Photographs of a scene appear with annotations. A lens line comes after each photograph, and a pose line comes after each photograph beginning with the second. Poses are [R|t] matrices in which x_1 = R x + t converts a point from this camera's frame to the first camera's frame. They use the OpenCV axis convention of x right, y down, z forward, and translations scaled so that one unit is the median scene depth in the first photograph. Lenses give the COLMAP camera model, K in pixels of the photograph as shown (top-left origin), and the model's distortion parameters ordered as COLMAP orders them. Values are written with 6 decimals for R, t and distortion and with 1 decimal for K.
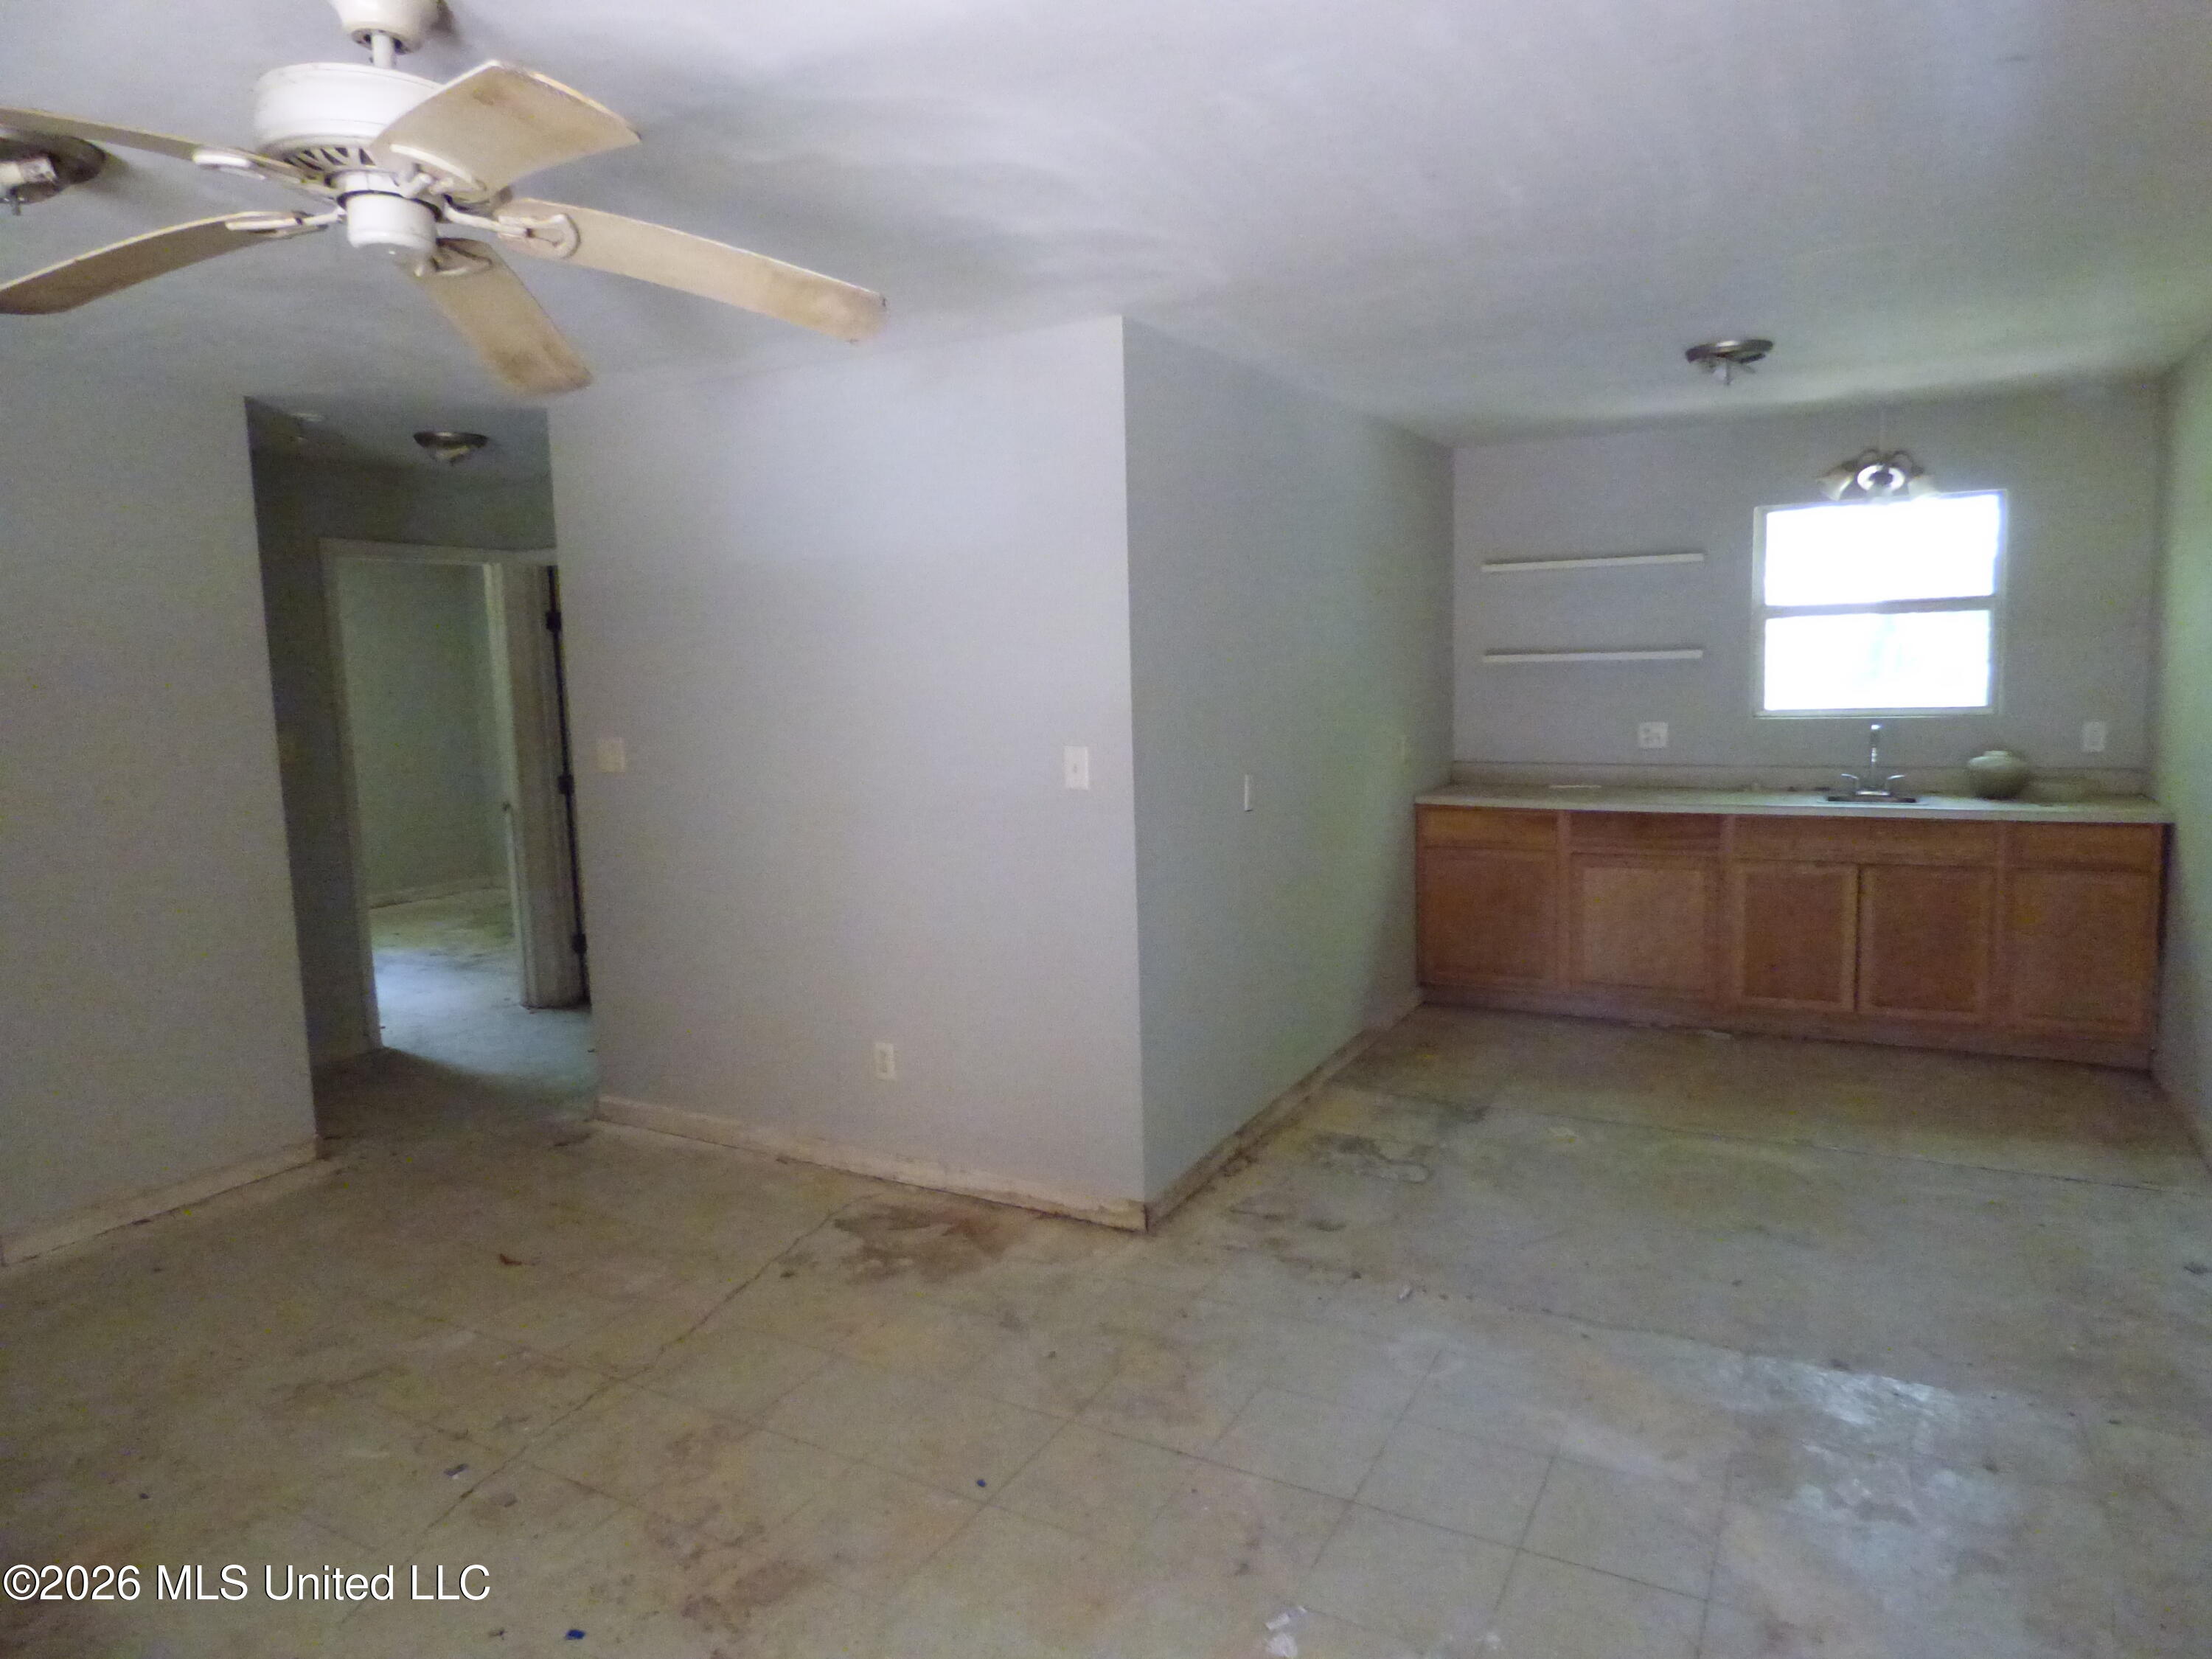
lens RADIAL K [[1333.9, 0, 1106.0], [0, 1333.9, 829.5], [0, 0, 1]] dist [-0.003415, -0.000976]
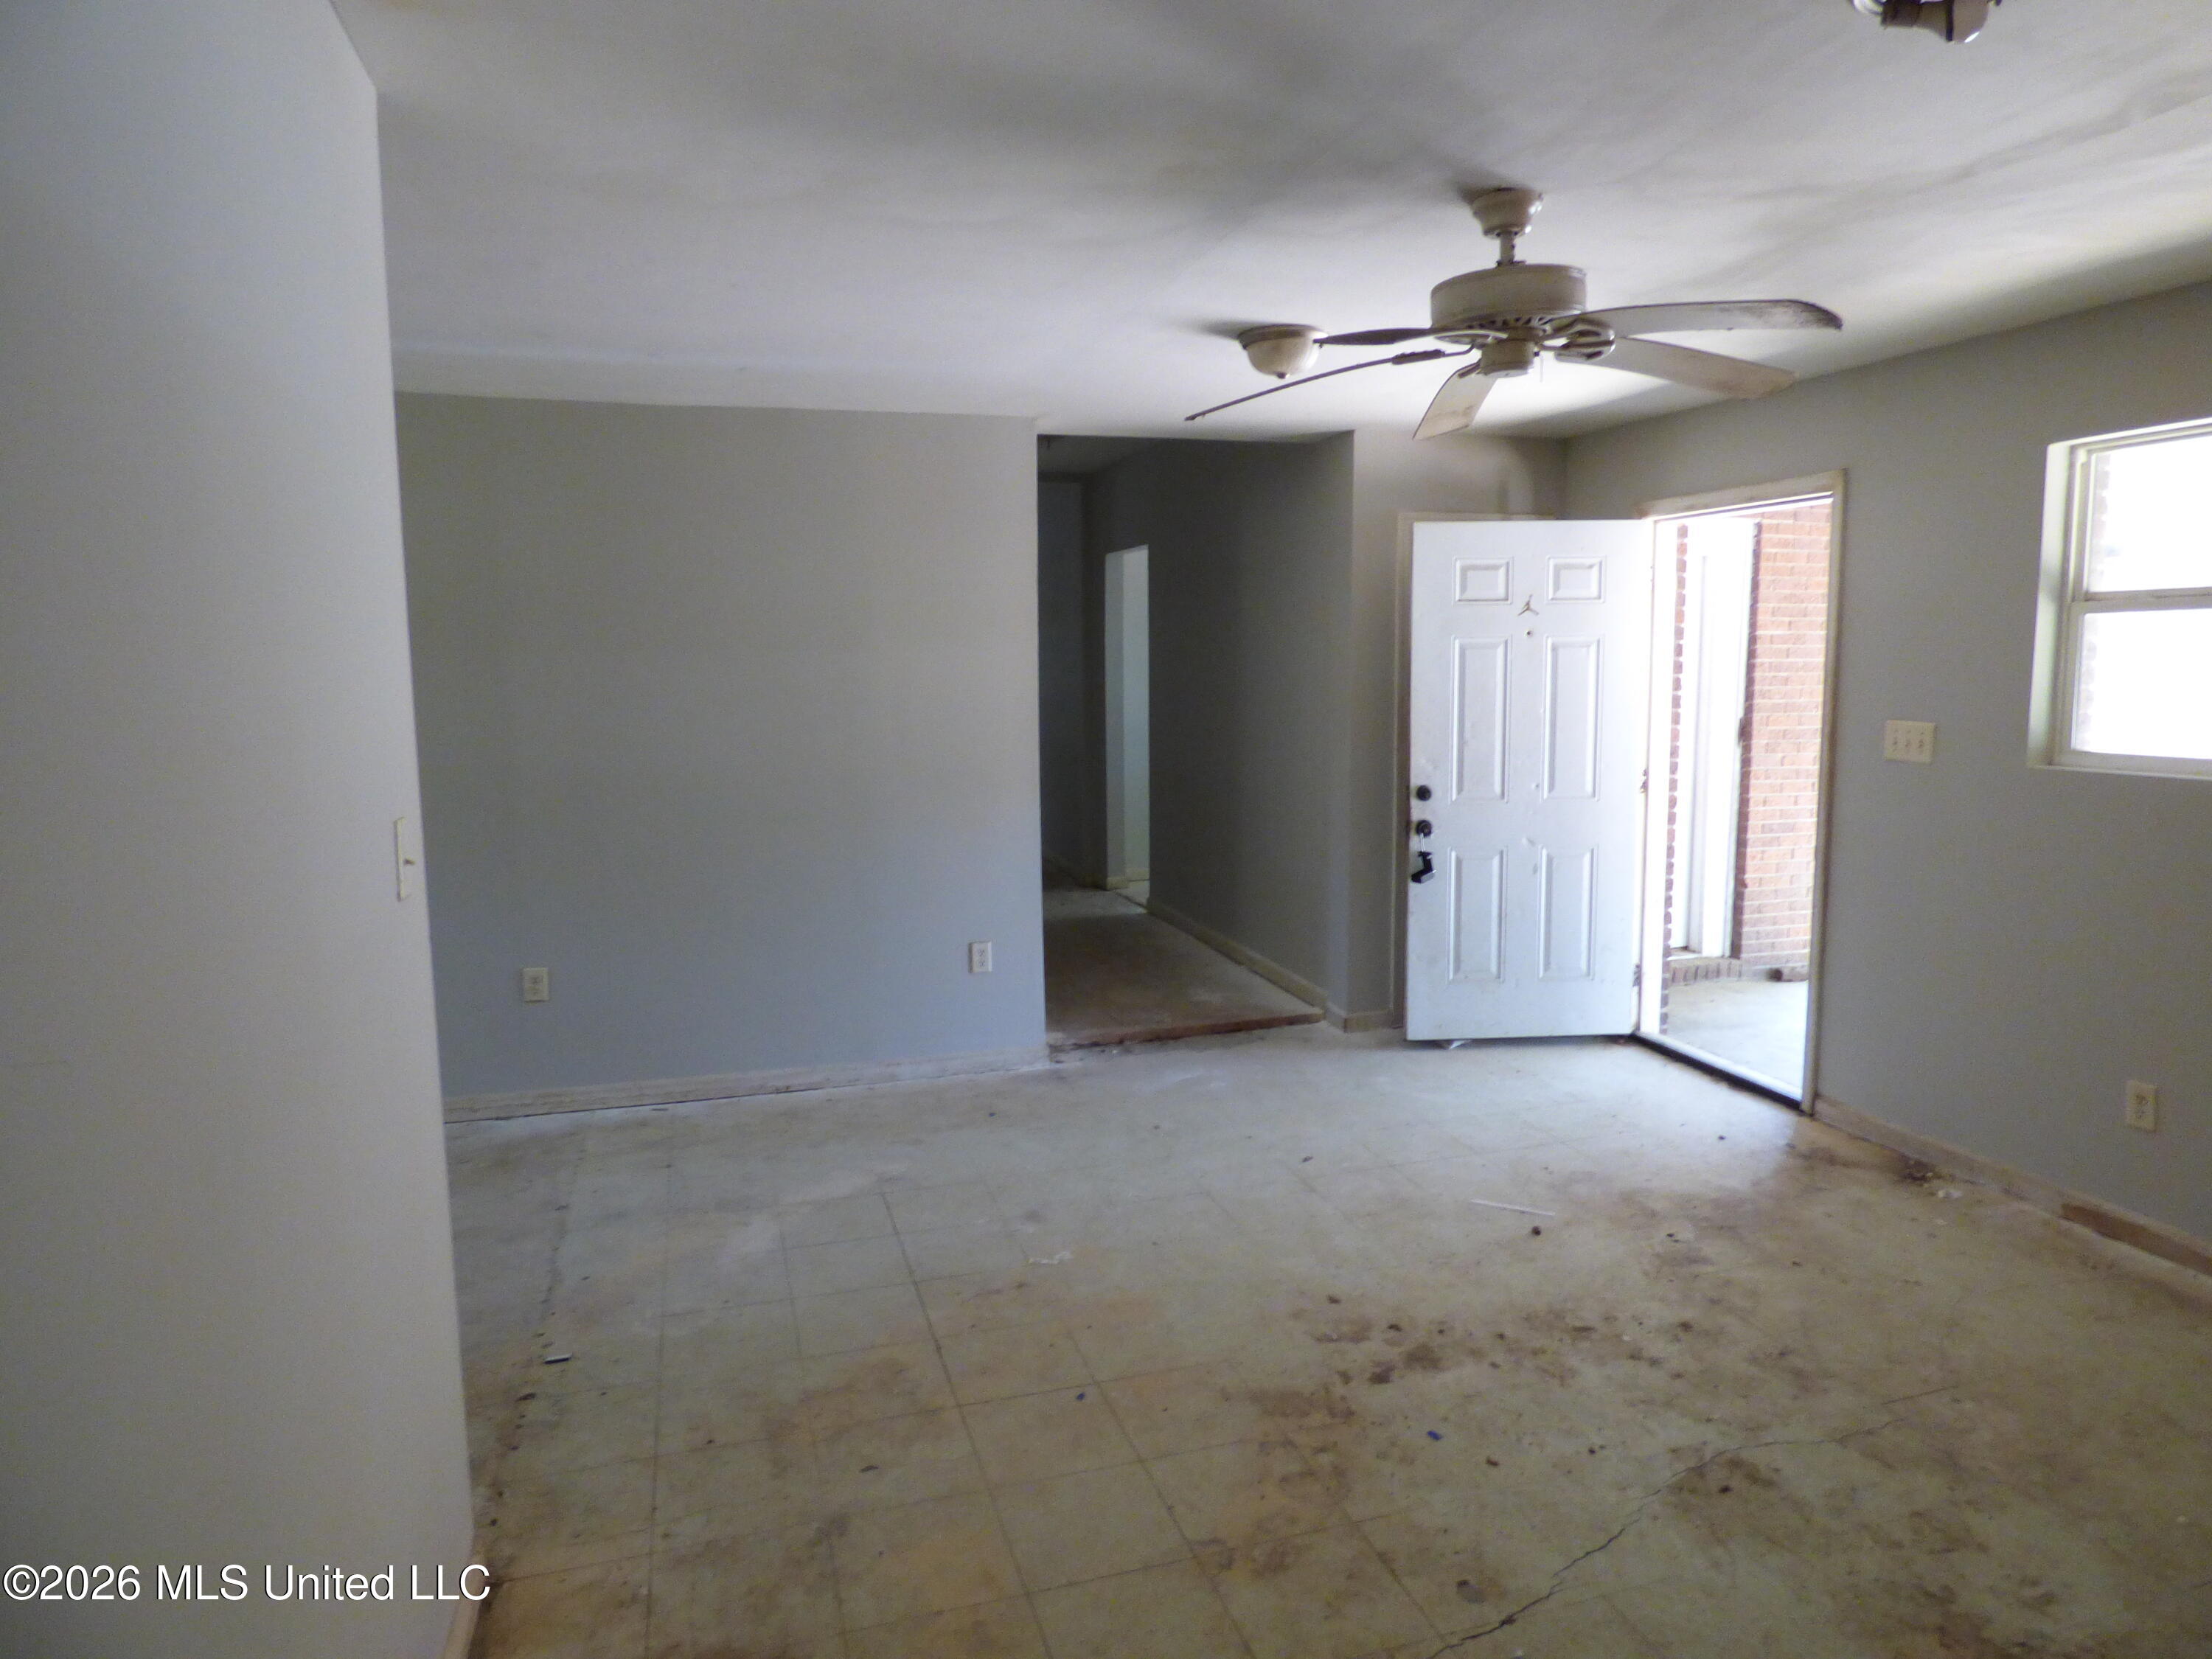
lens RADIAL K [[1333.9, 0, 1106.0], [0, 1333.9, 829.5], [0, 0, 1]] dist [-0.003415, -0.000976]
pose [[-0.716814, -0.047501, 0.695644, -0.873342], [0.118257, 0.974941, 0.188428, -0.183572], [-0.687163, 0.217333, -0.693234, 1.675622]]
